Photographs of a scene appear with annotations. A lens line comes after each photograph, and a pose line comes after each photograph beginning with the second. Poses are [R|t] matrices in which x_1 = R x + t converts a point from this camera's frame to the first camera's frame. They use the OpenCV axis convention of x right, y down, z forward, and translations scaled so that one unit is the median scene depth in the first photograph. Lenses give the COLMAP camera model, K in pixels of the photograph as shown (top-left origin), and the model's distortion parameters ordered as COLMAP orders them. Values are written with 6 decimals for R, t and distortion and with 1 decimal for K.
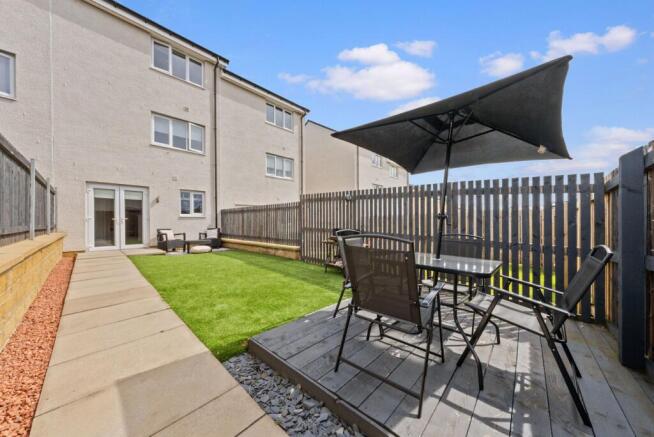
lens RADIAL K [[224.6, 0, 329.3], [0, 224.6, 219.0], [0, 0, 1]] dist [-0.001144, -0.000008]
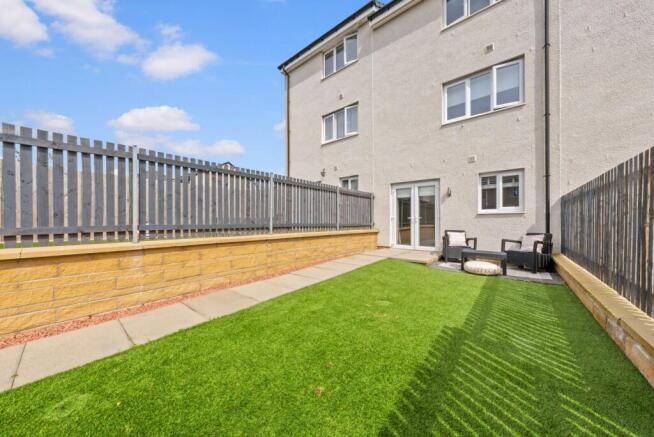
lens RADIAL K [[224.6, 0, 324.1], [0, 224.6, 222.1], [0, 0, 1]] dist [-0.001144, -0.000008]
pose [[0.049634, 0.003277, -0.998762, -0.005583], [0.005718, 0.999977, 0.003565, 0.010421], [0.998751, -0.005887, 0.049614, 0.510210]]
